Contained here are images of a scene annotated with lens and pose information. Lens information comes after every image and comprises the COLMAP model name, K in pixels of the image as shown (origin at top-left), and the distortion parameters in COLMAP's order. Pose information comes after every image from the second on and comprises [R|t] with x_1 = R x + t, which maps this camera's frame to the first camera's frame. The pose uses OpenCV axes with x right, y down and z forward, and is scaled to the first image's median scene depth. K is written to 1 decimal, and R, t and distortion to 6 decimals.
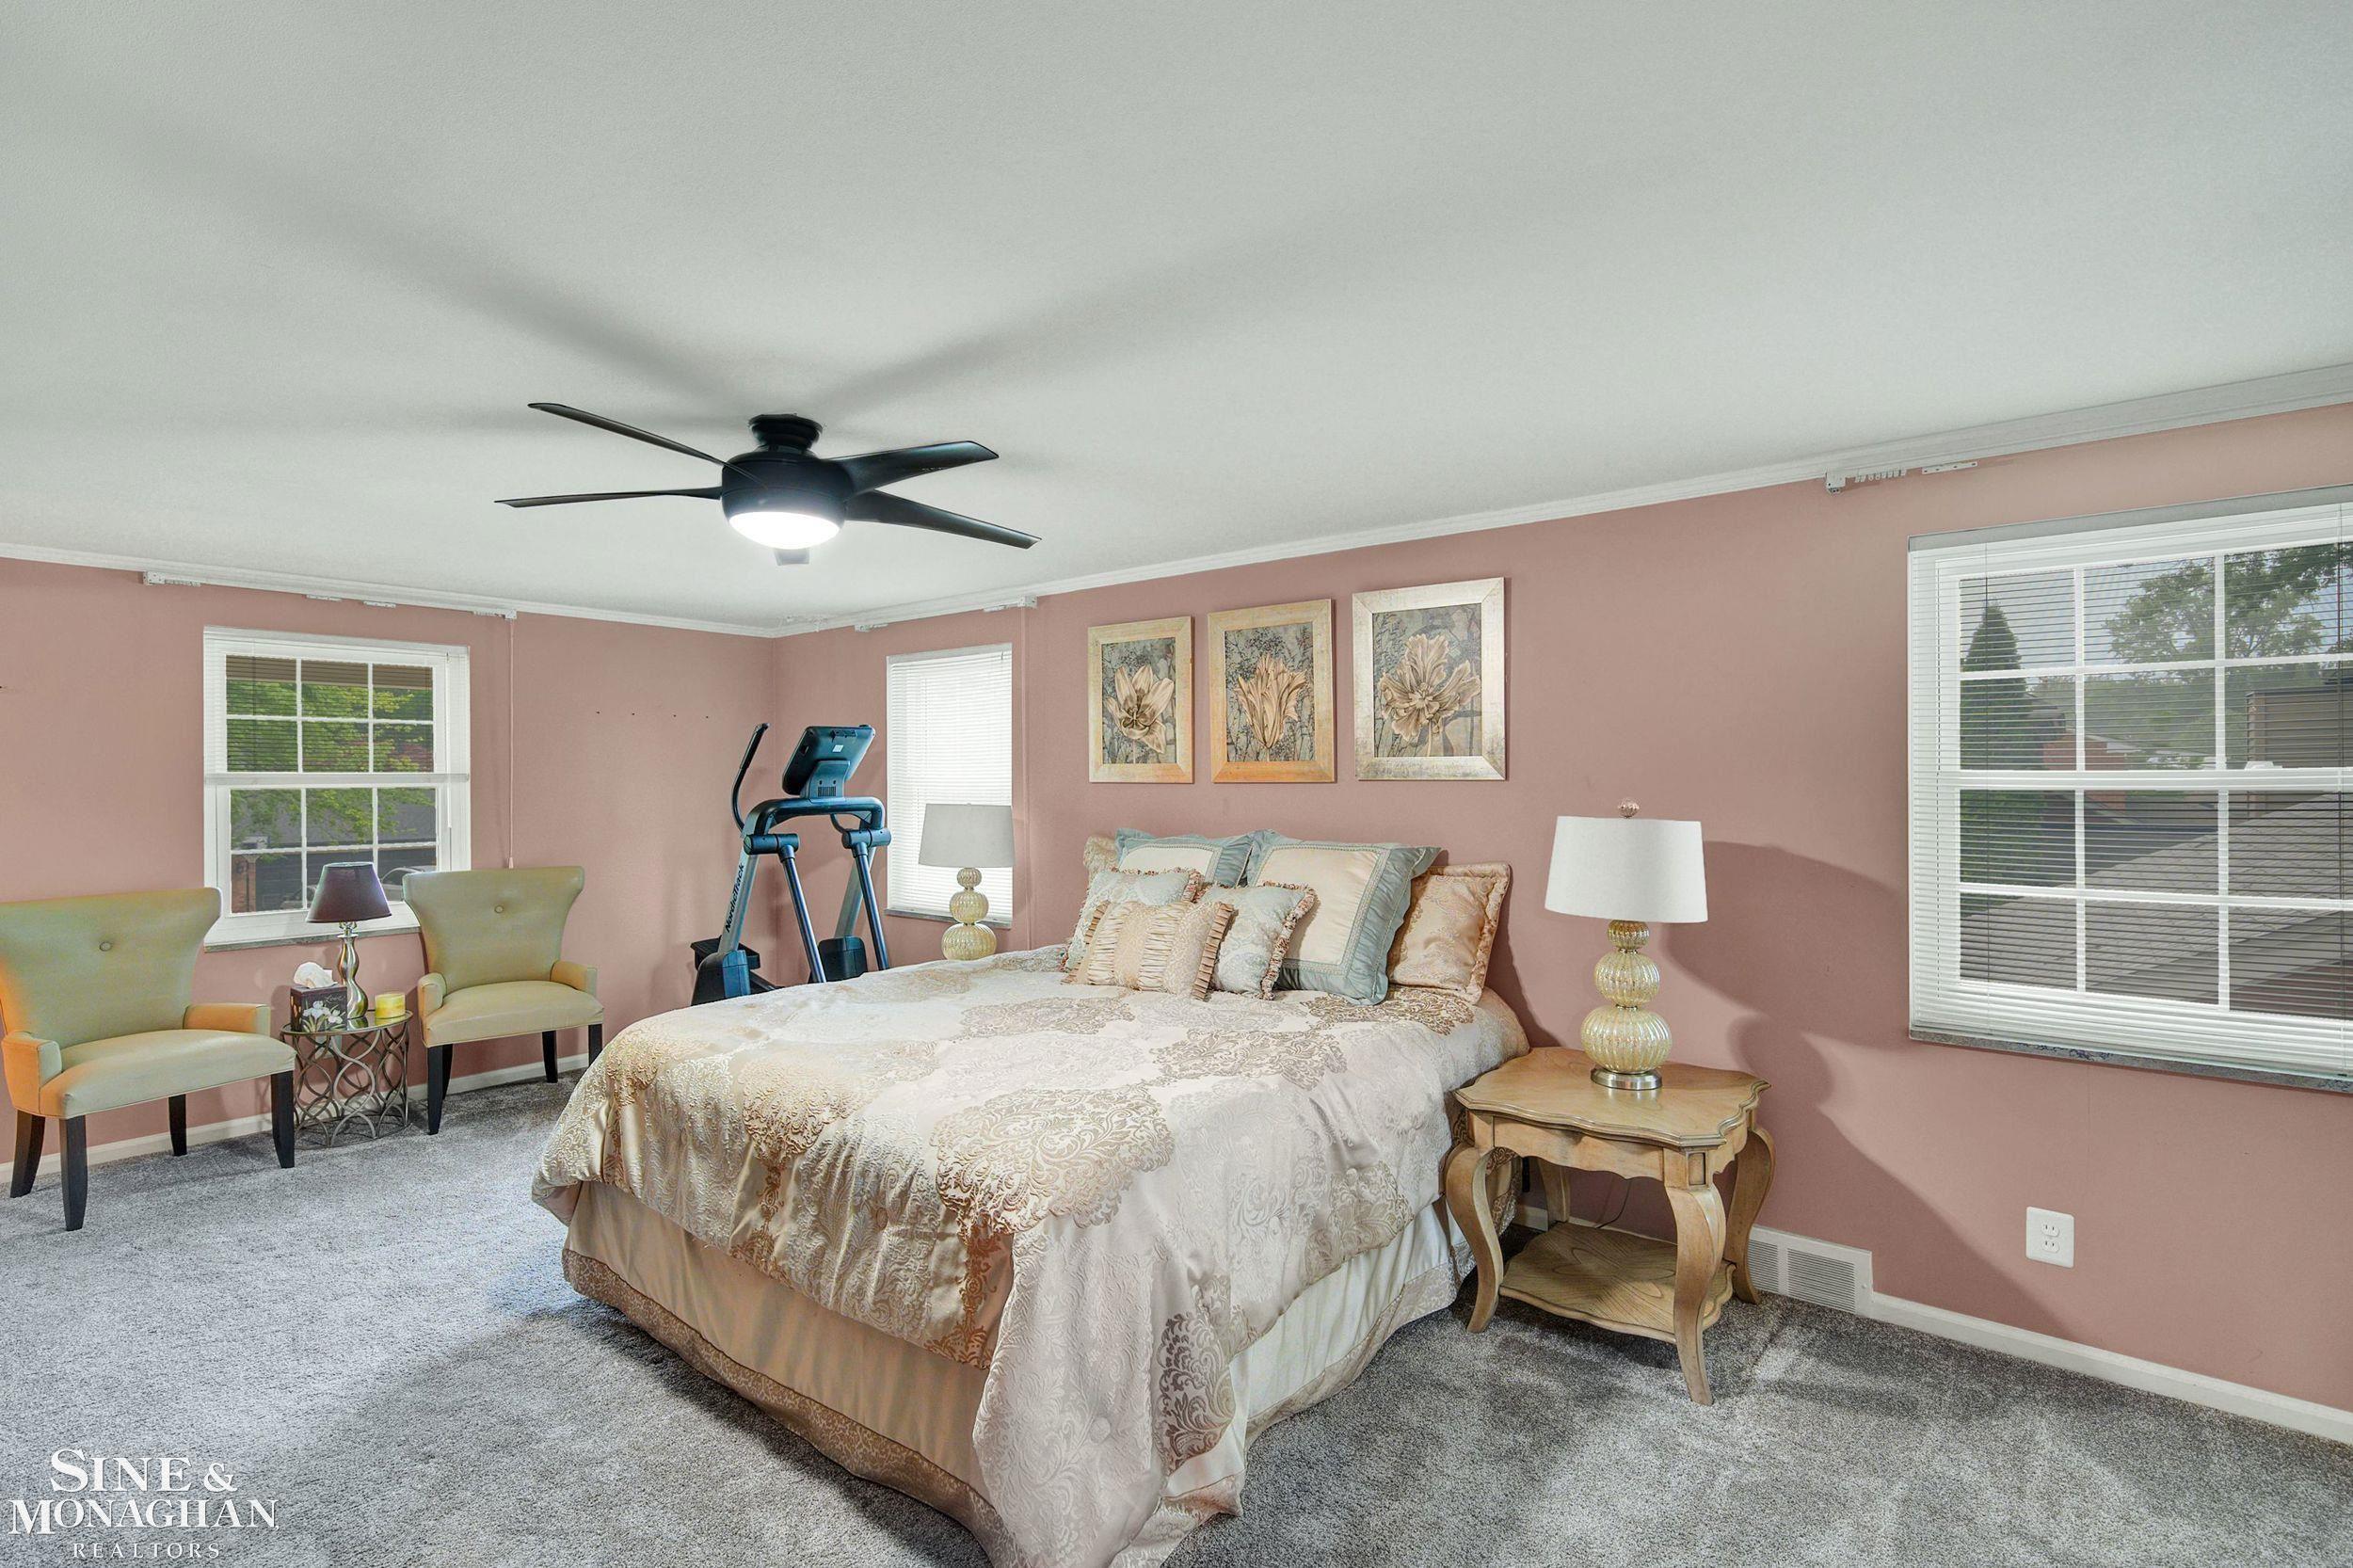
lens RADIAL K [[1127.1, 0, 1197.6], [0, 1127.1, 785.8], [0, 0, 1]] dist [0.001882, 0.000258]
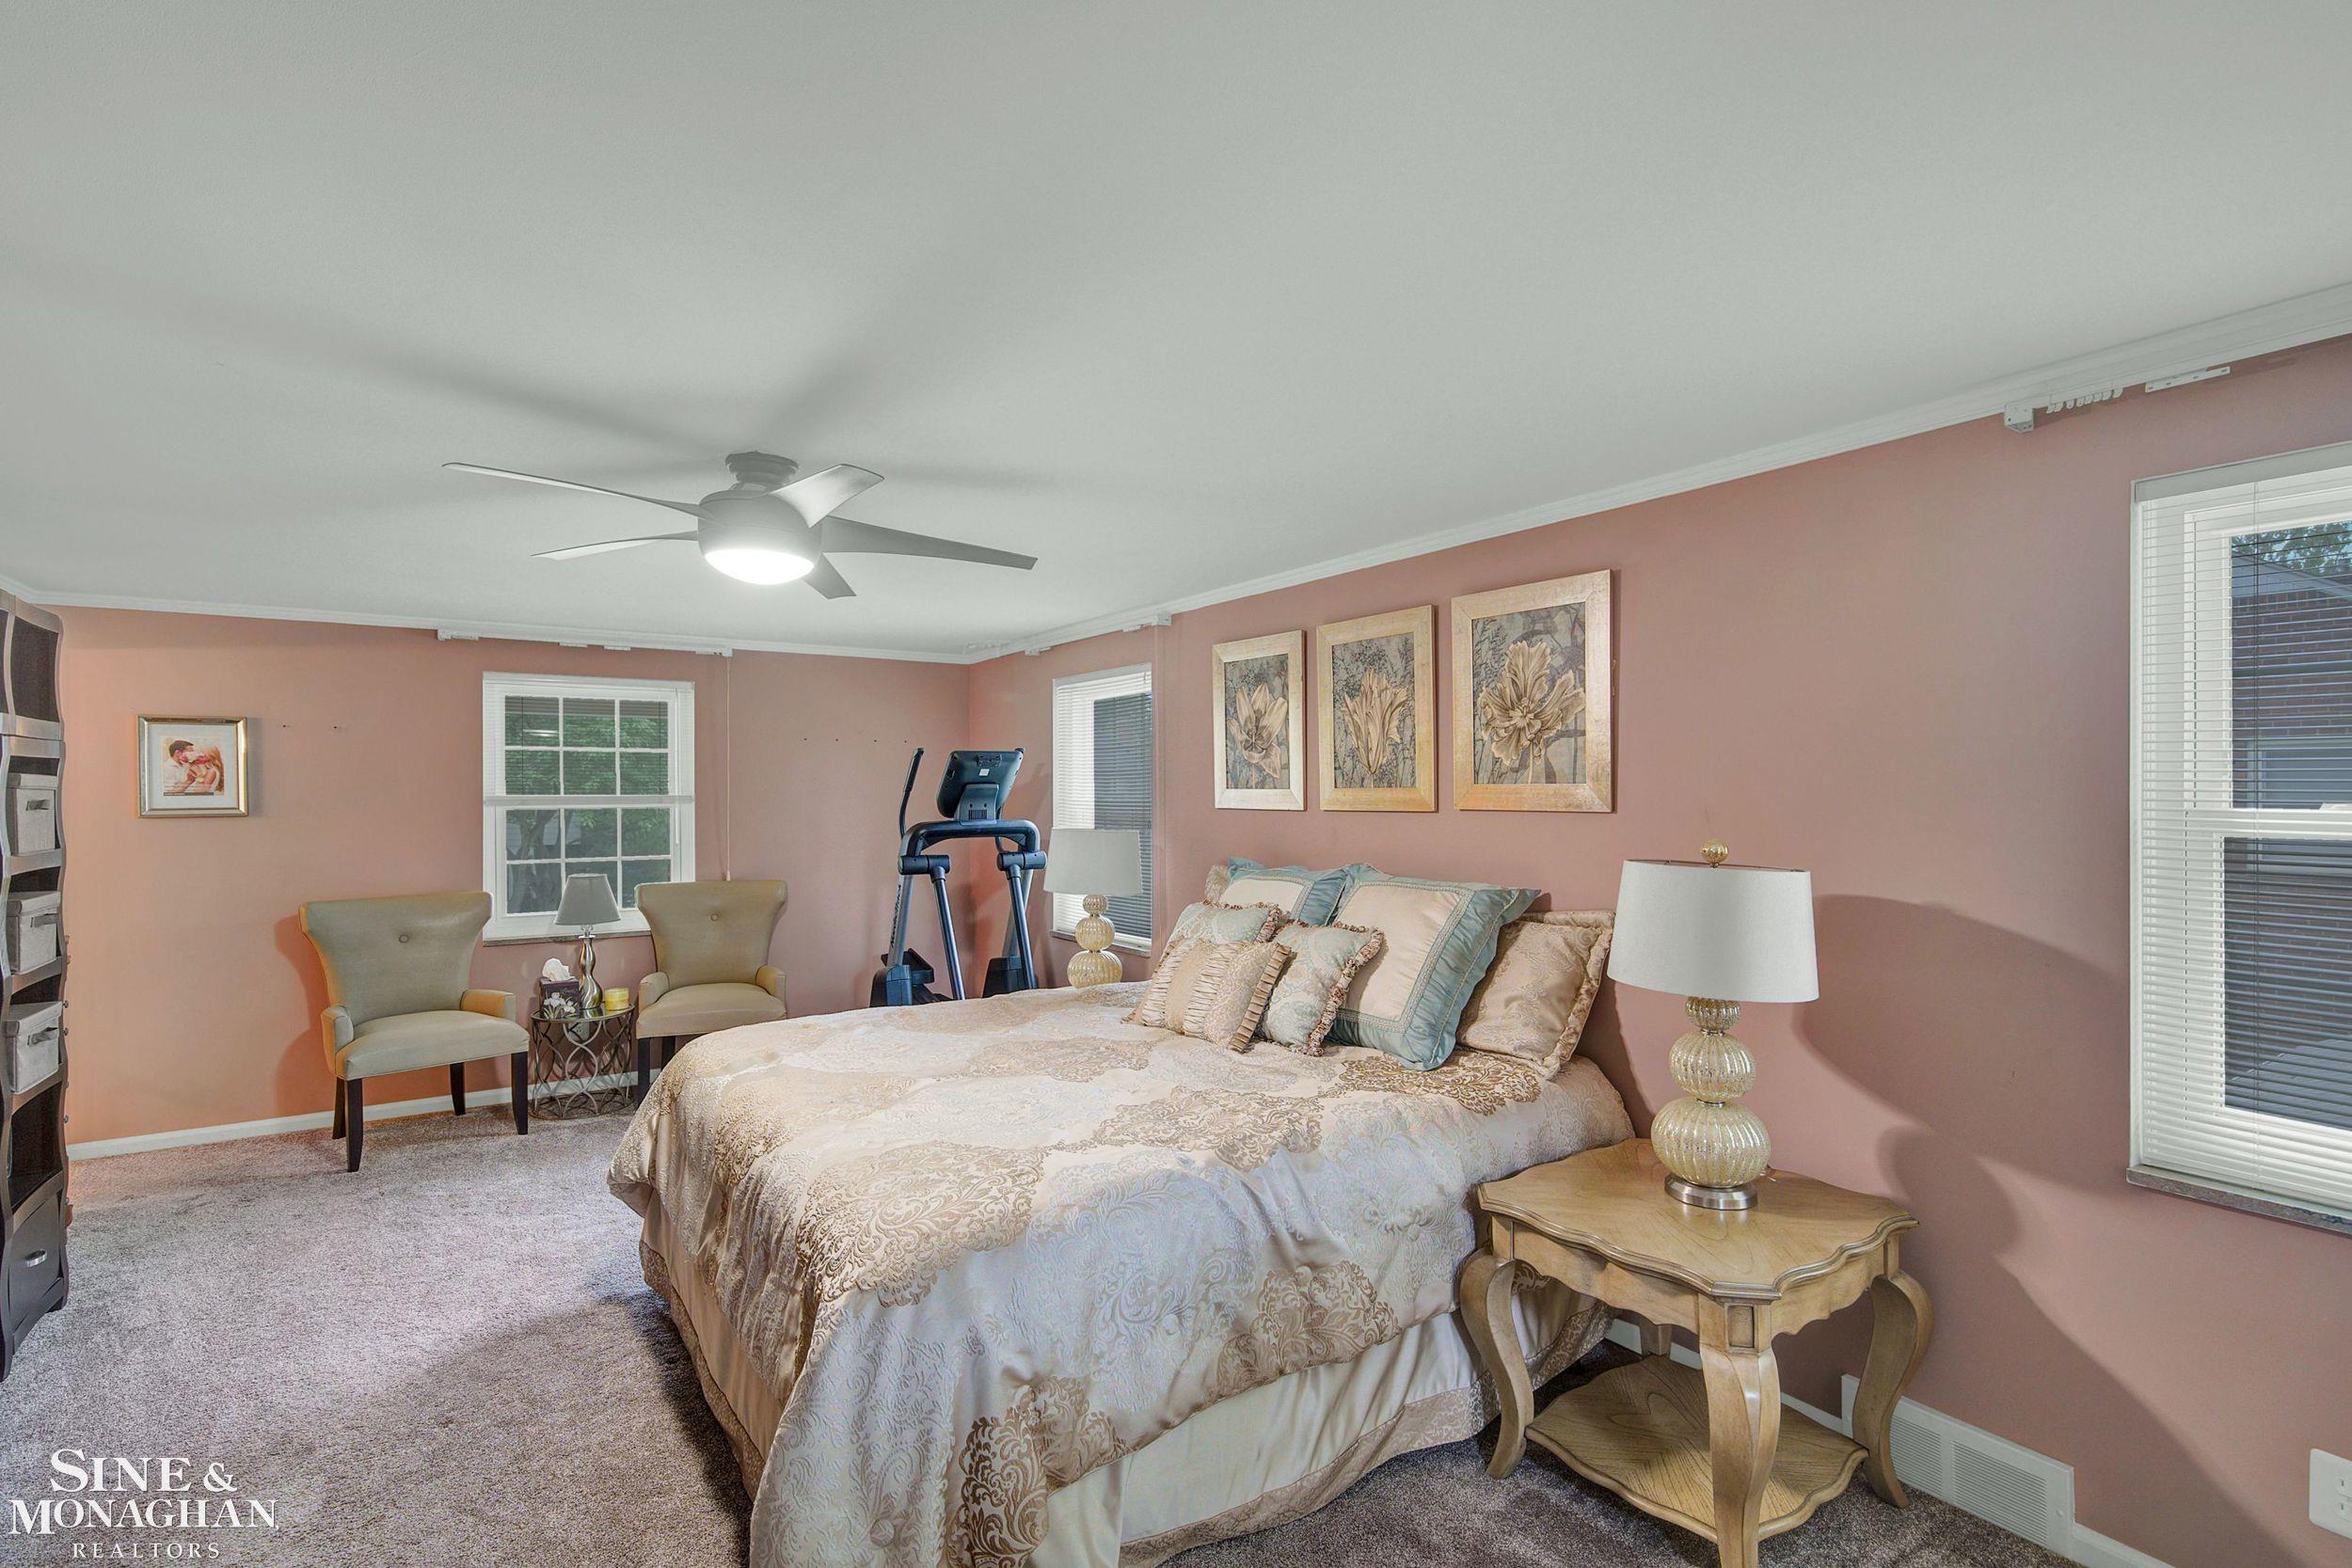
lens RADIAL K [[1126.5, 0, 1193.3], [0, 1126.5, 799.5], [0, 0, 1]] dist [0.001882, 0.000258]
pose [[0.952565, 0.004591, -0.304301, 0.241827], [-0.004754, 0.999989, 0.000203, -0.014043], [0.304299, 0.001253, 0.952576, 0.115073]]
